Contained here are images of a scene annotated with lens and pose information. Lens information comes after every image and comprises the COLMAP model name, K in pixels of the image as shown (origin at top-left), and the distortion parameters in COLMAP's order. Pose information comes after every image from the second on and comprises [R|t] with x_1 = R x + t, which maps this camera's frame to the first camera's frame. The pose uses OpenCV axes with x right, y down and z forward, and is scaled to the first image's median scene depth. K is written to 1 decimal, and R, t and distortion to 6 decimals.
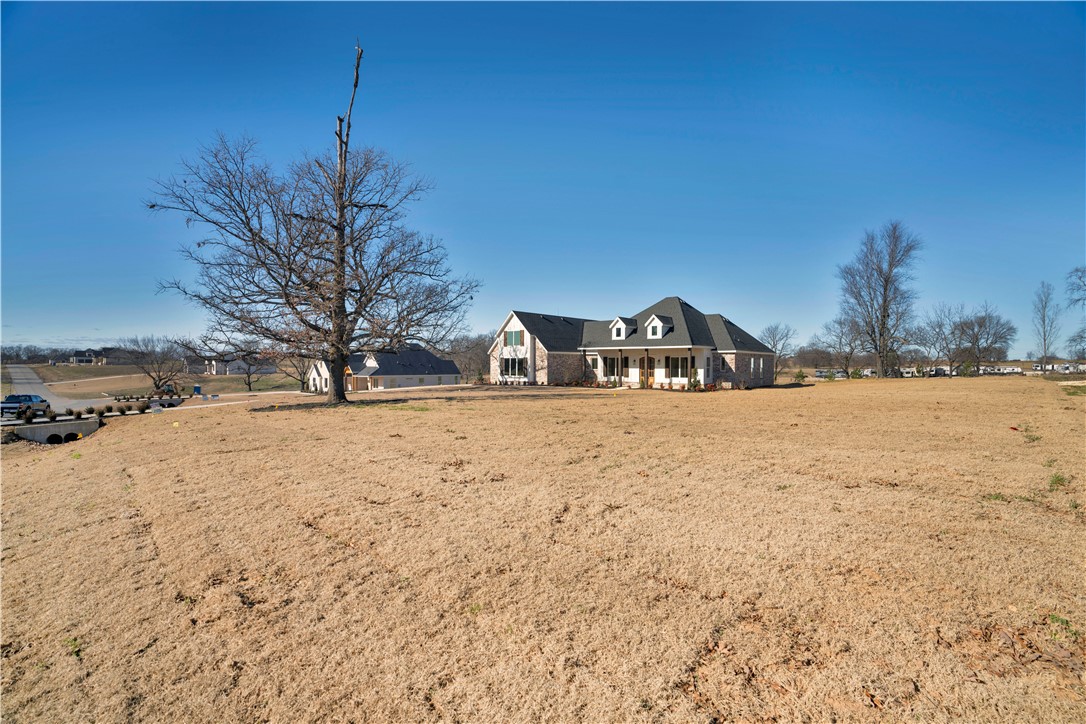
lens RADIAL K [[509.0, 0, 546.5], [0, 509.0, 365.1], [0, 0, 1]] dist [-0.059211, 0.024312]
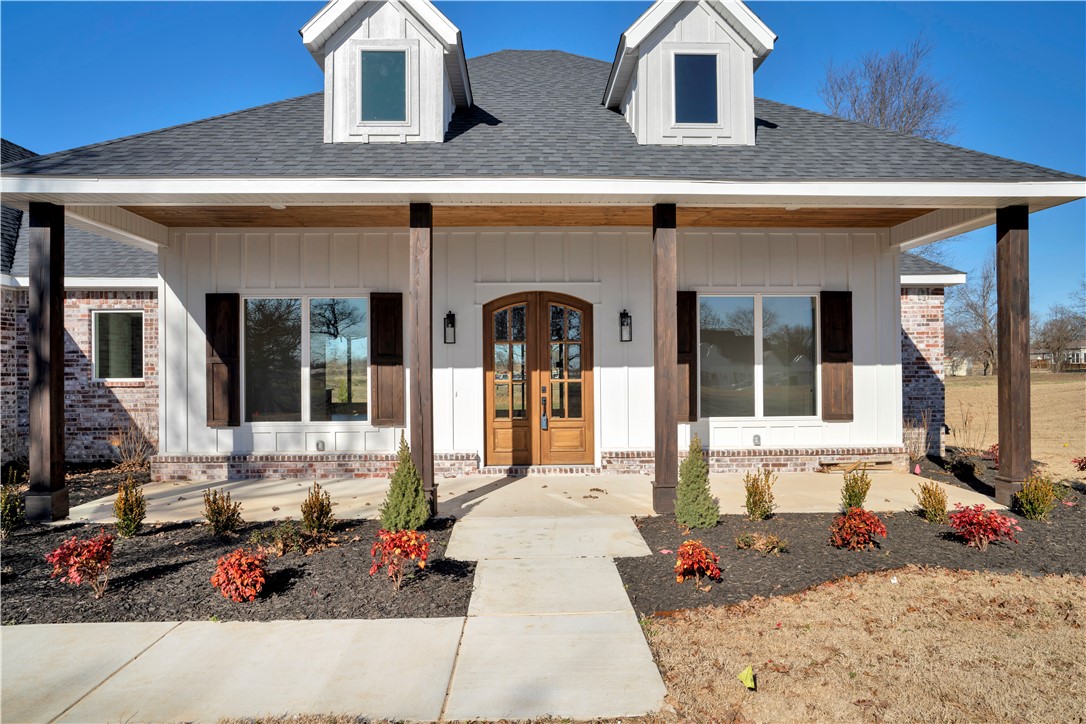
lens RADIAL K [[648.2, 0, 542.6], [0, 648.2, 364.6], [0, 0, 1]] dist [-0.008049, -0.000572]
pose [[0.735387, -0.002133, 0.677644, 0.054846], [0.012464, 0.999868, -0.010378, 0.007387], [-0.677533, 0.016078, 0.735317, 0.778751]]
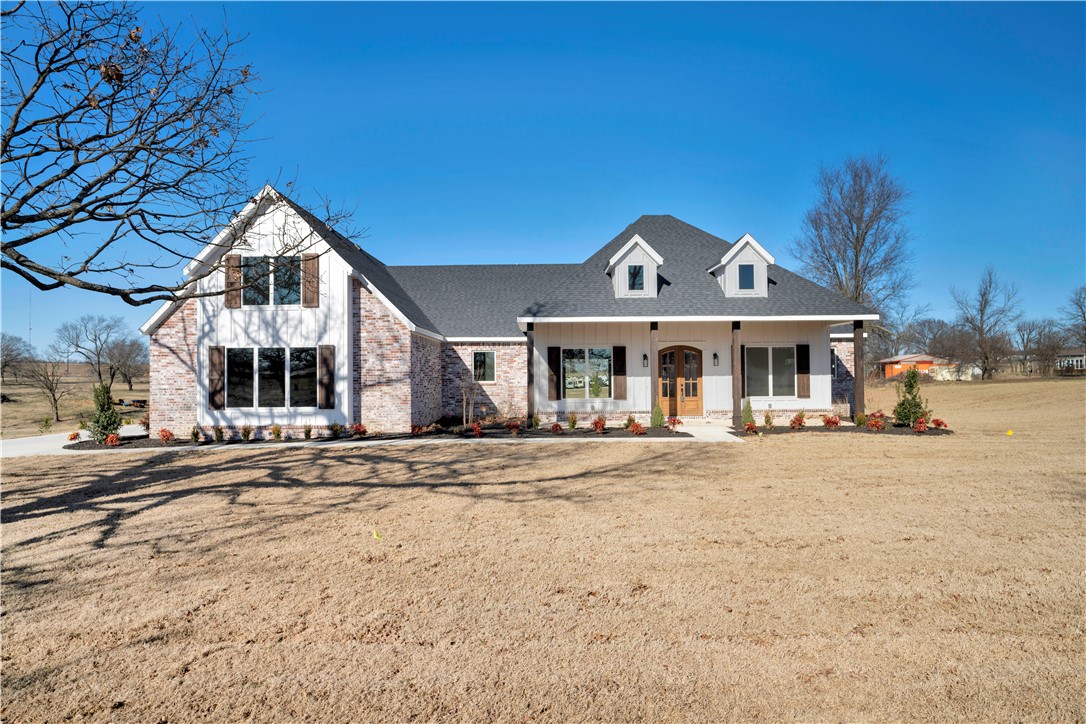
lens RADIAL K [[643.1, 0, 539.1], [0, 643.1, 361.4], [0, 0, 1]] dist [-0.012979, -0.000652]
pose [[0.764781, 0.005087, 0.644271, -0.191036], [0.013852, 0.999608, -0.024337, 0.005434], [-0.644142, 0.027537, 0.764410, 0.631852]]
